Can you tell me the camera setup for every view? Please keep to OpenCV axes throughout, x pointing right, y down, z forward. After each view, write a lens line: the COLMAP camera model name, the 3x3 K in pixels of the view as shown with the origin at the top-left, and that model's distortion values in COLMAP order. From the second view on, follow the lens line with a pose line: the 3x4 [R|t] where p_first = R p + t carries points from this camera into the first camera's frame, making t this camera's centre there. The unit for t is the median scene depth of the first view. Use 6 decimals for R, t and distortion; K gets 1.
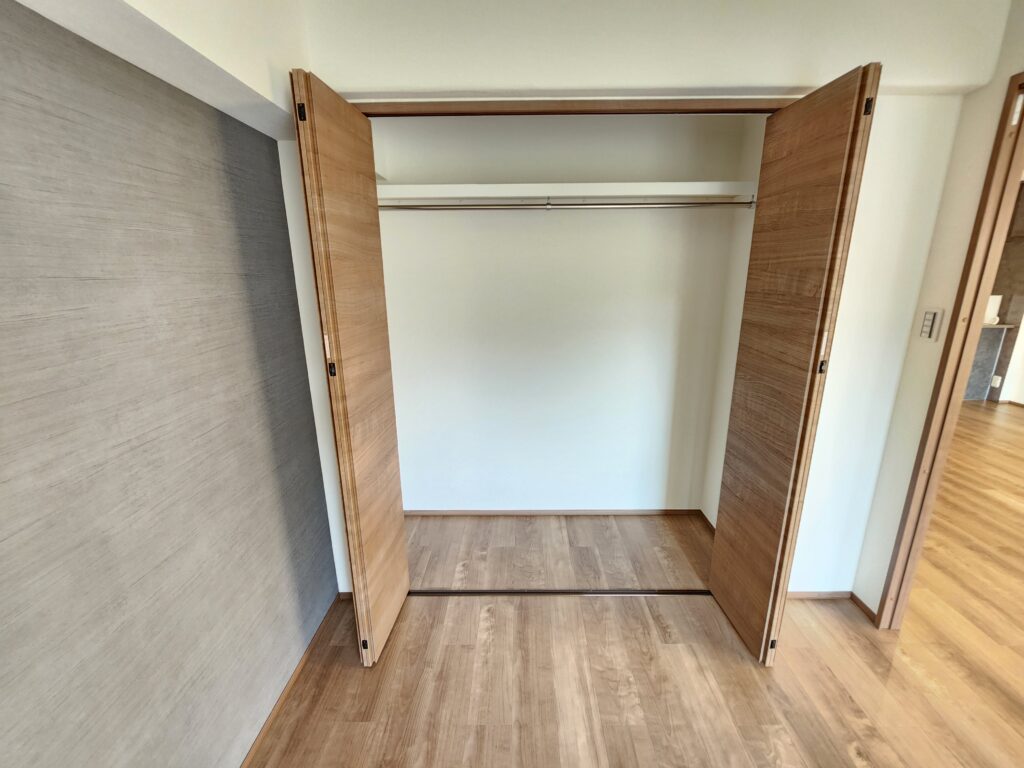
lens RADIAL K [[417.9, 0, 517.2], [0, 417.9, 378.1], [0, 0, 1]] dist [0.001376, -0.001140]
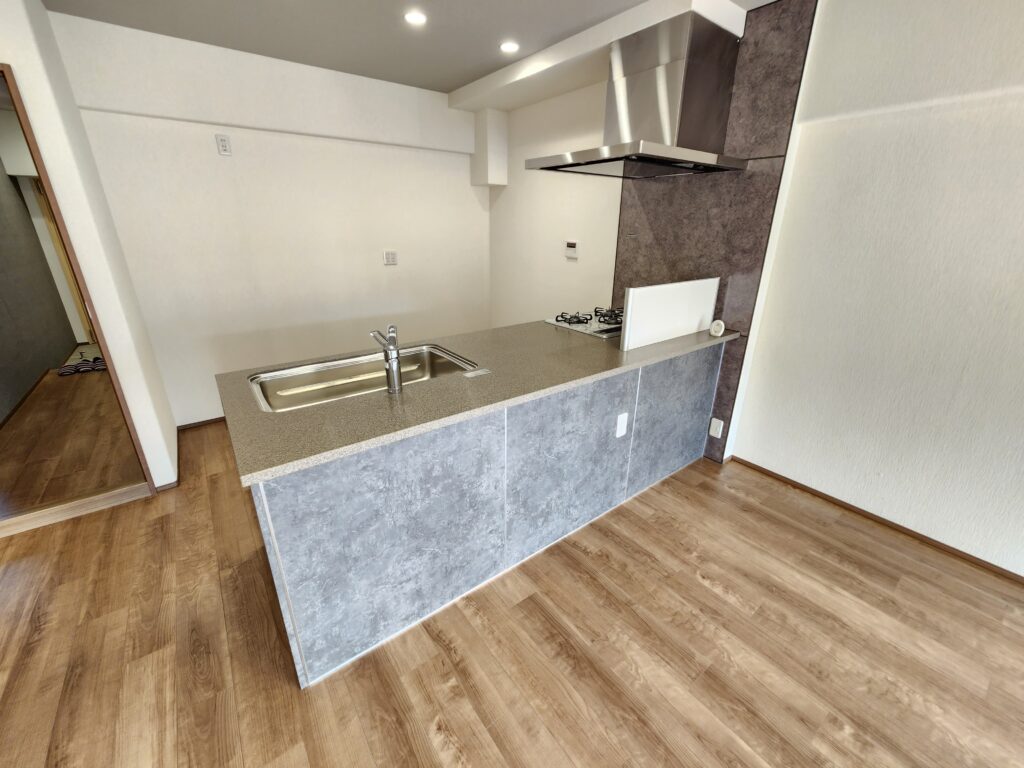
lens RADIAL K [[417.9, 0, 517.2], [0, 417.9, 378.1], [0, 0, 1]] dist [0.001376, -0.001140]
pose [[0.789805, -0.199033, 0.580167, 1.720629], [0.139032, 0.979360, 0.146710, -0.509436], [-0.597392, -0.035210, 0.801176, 1.989398]]
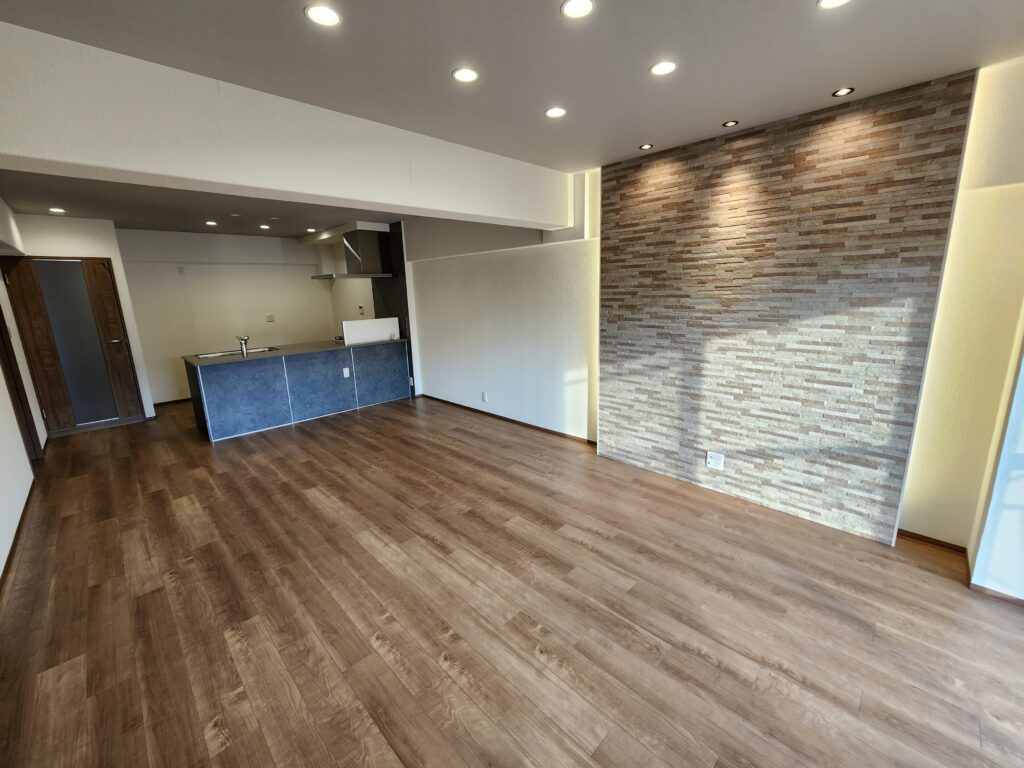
lens RADIAL K [[417.9, 0, 517.2], [0, 417.9, 378.1], [0, 0, 1]] dist [0.001376, -0.001140]
pose [[0.702324, -0.162013, 0.693175, 1.324146], [0.200160, 0.979415, 0.026113, 0.082829], [-0.683137, 0.120406, 0.720296, -0.489992]]
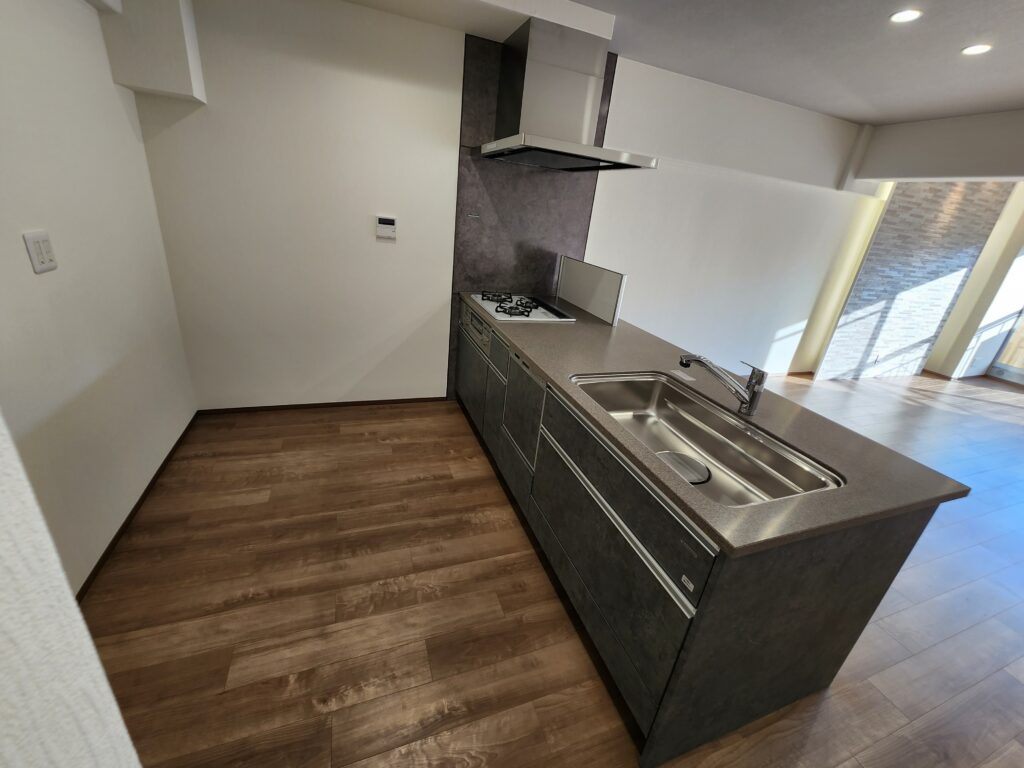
lens RADIAL K [[417.9, 0, 517.2], [0, 417.9, 378.1], [0, 0, 1]] dist [0.001376, -0.001140]
pose [[-0.356166, -0.383865, 0.851935, 1.464139], [0.129345, 0.882694, 0.451798, -0.930485], [-0.925427, 0.271108, -0.264734, 3.581433]]
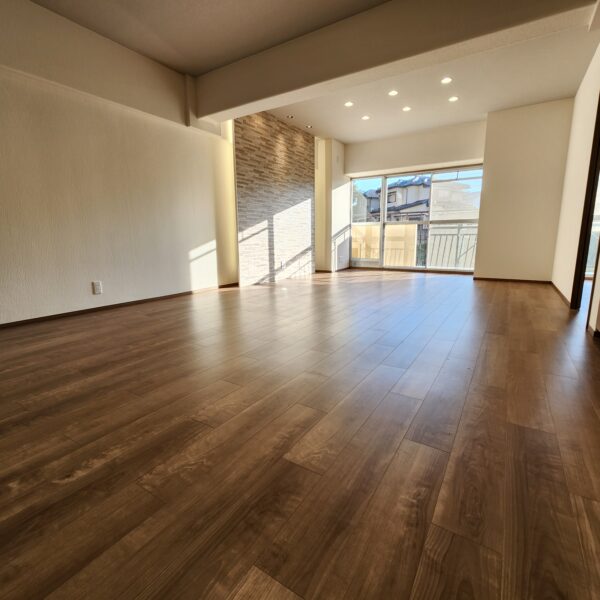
lens RADIAL K [[325.5, 0, 301.7], [0, 325.5, 295.8], [0, 0, 1]] dist [-0.000139, 0.000095]
pose [[-0.845098, -0.079581, 0.528655, 1.295861], [0.148529, 0.914978, 0.375172, -0.233566], [-0.513564, 0.395578, -0.761426, 2.769306]]
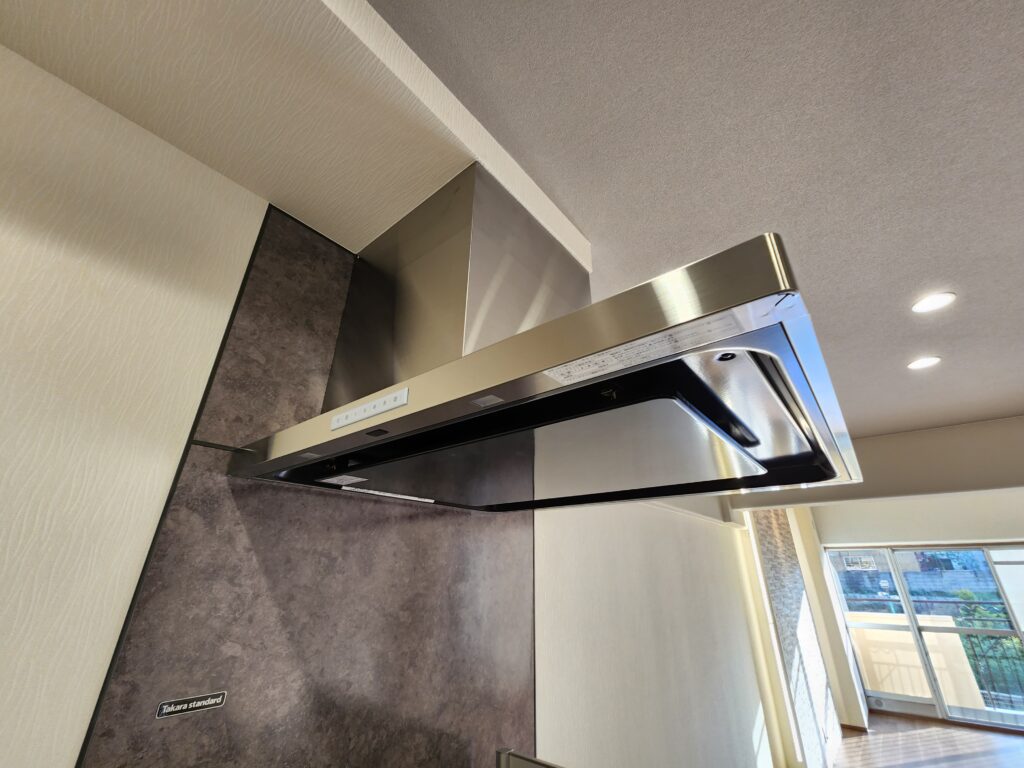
lens RADIAL K [[417.9, 0, 517.2], [0, 417.9, 378.1], [0, 0, 1]] dist [0.001376, -0.001140]
pose [[-0.779086, 0.263306, 0.568943, 2.671573], [0.156664, 0.960500, -0.229990, -0.927055], [-0.607027, -0.090049, -0.789562, 3.274555]]
